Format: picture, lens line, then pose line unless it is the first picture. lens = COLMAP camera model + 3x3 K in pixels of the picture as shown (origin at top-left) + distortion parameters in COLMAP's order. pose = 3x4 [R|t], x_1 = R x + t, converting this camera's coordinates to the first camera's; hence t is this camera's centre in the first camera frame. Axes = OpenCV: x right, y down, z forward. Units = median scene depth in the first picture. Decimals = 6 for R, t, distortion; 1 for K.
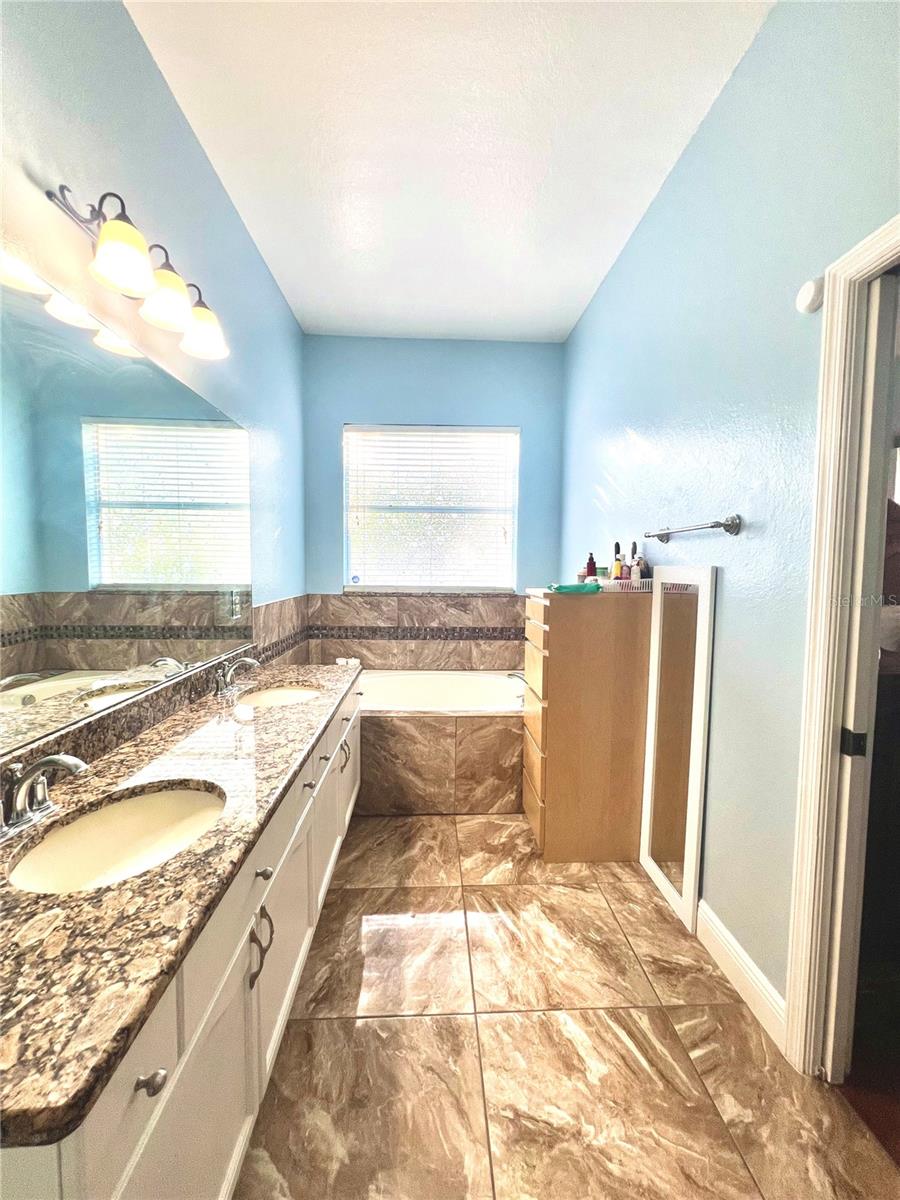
lens RADIAL K [[483.4, 0, 450.1], [0, 483.4, 599.7], [0, 0, 1]] dist [-0.000243, -0.000033]
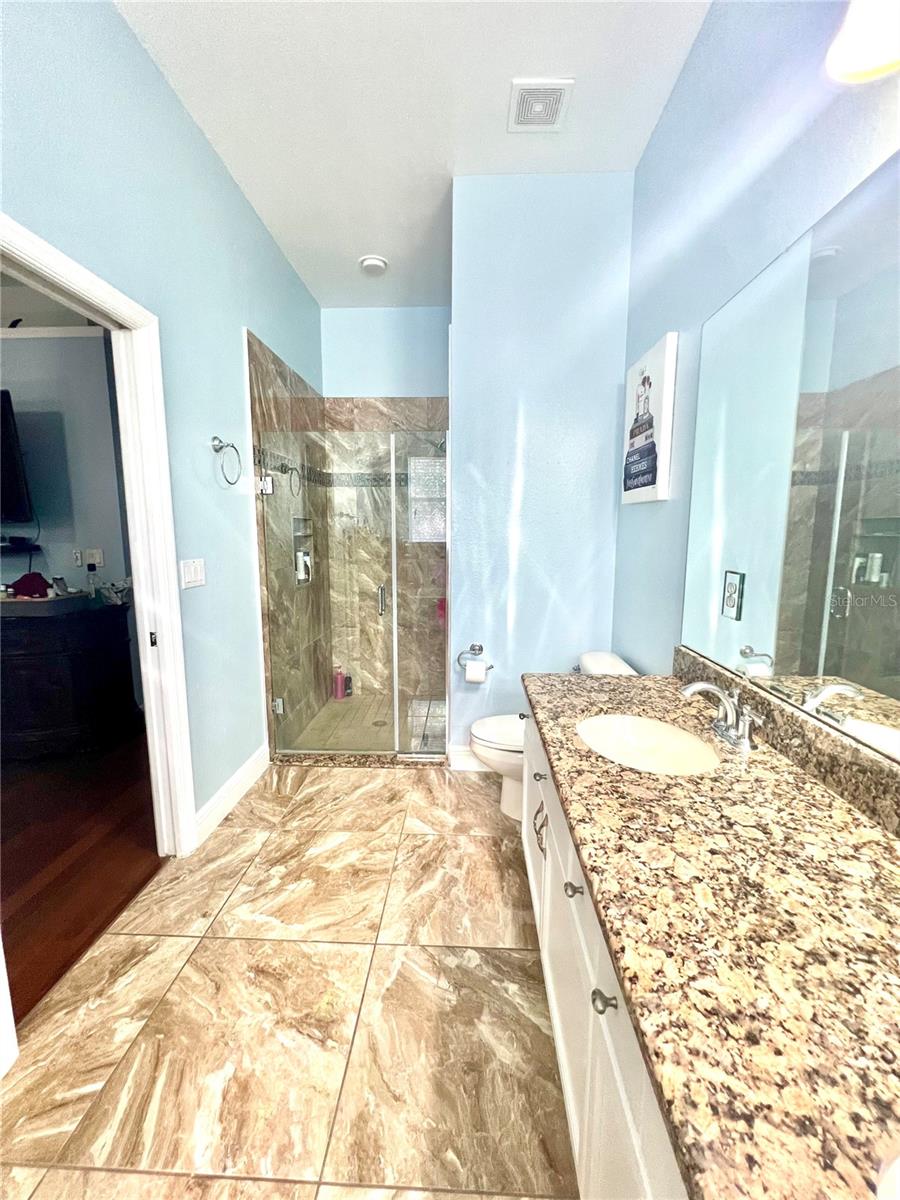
lens RADIAL K [[483.4, 0, 453.3], [0, 483.4, 595.5], [0, 0, 1]] dist [-0.000243, -0.000033]
pose [[-0.996575, -0.020974, 0.079986, -0.209009], [-0.003940, 0.978242, 0.207428, -0.122863], [-0.082597, 0.206403, -0.974975, 1.776670]]
